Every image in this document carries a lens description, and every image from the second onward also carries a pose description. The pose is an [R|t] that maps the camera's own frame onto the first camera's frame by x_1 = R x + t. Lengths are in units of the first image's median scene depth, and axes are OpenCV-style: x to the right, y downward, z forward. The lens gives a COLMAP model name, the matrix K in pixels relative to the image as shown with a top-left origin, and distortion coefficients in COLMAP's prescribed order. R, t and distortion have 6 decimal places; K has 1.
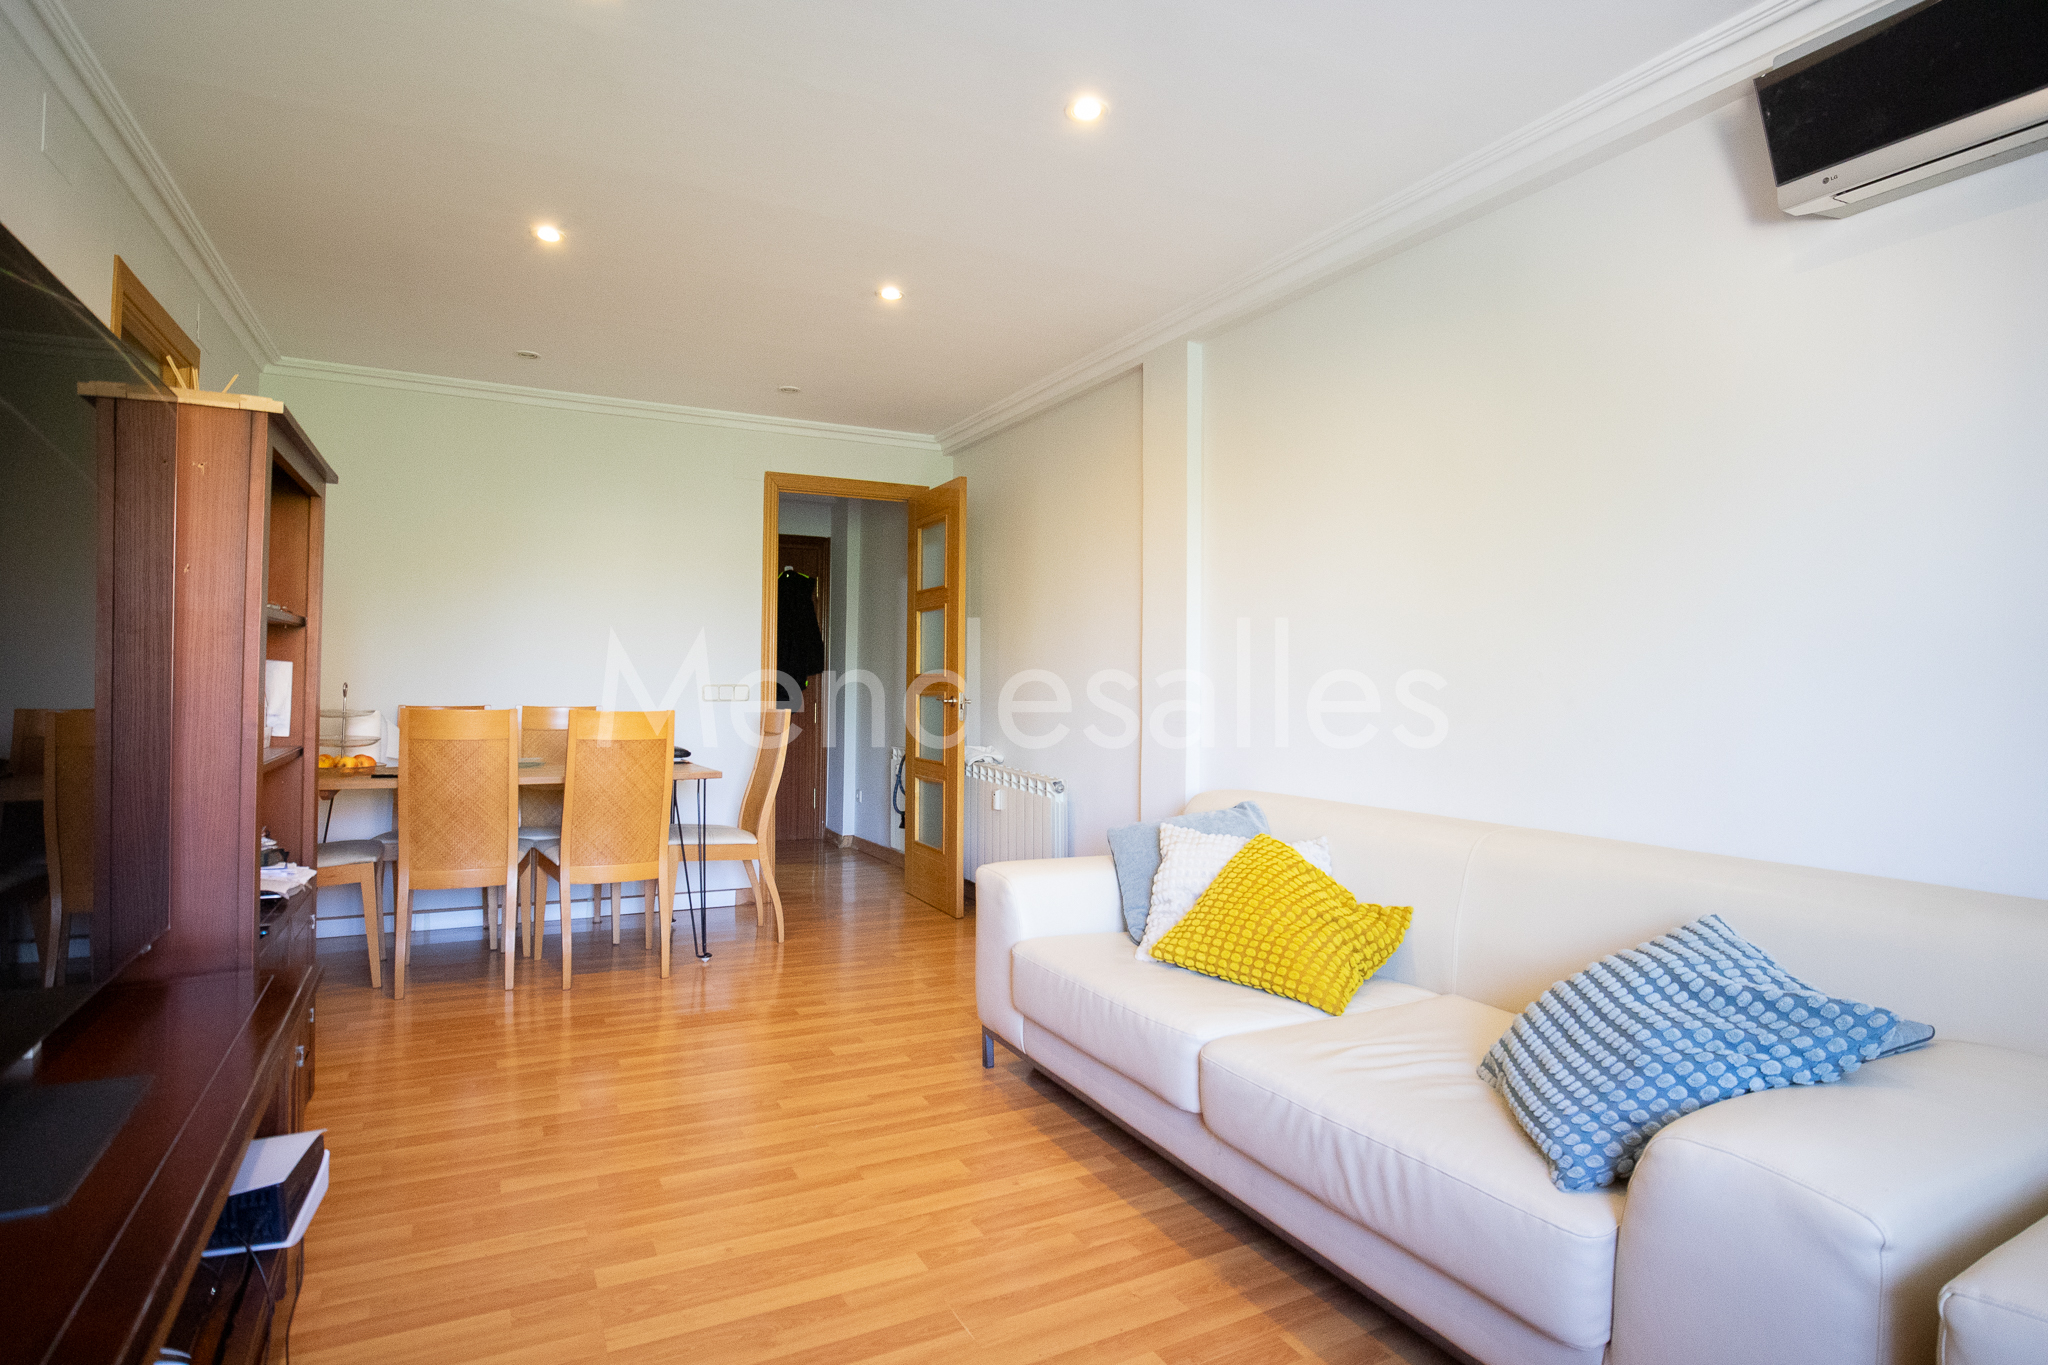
lens RADIAL K [[1064.8, 0, 1024.0], [0, 1064.8, 671.8], [0, 0, 1]] dist [-0.024988, 0.000918]
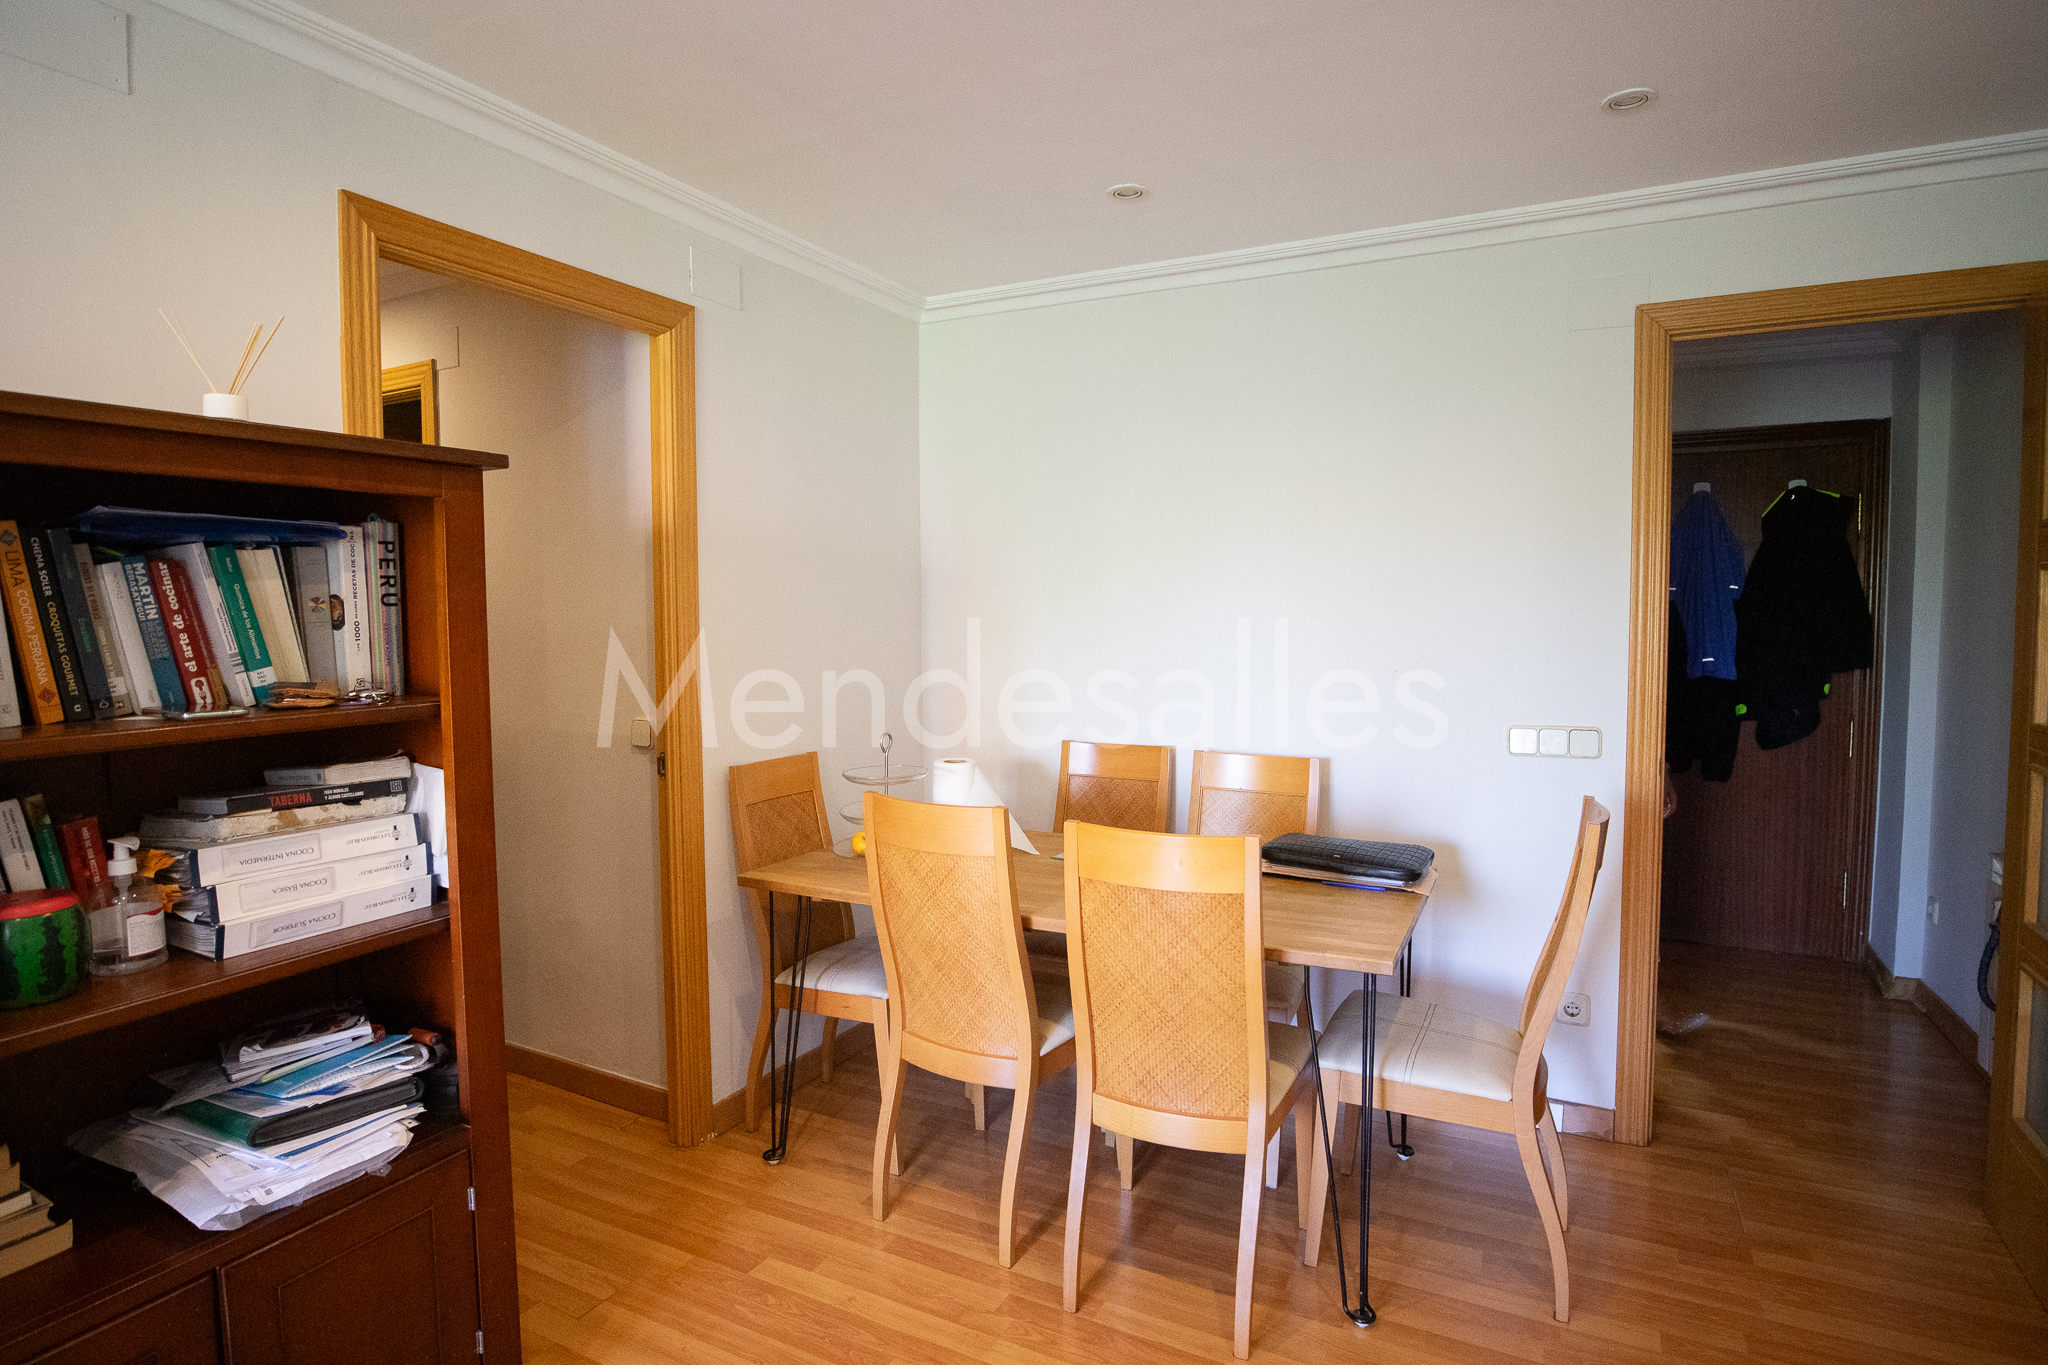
lens RADIAL K [[1064.8, 0, 1024.0], [0, 1064.8, 671.8], [0, 0, 1]] dist [-0.024988, 0.000918]
pose [[0.581931, 0.037812, -0.812359, -0.003567], [0.015004, 0.998249, 0.057213, -0.050529], [0.813100, -0.045483, 0.580345, 0.471030]]
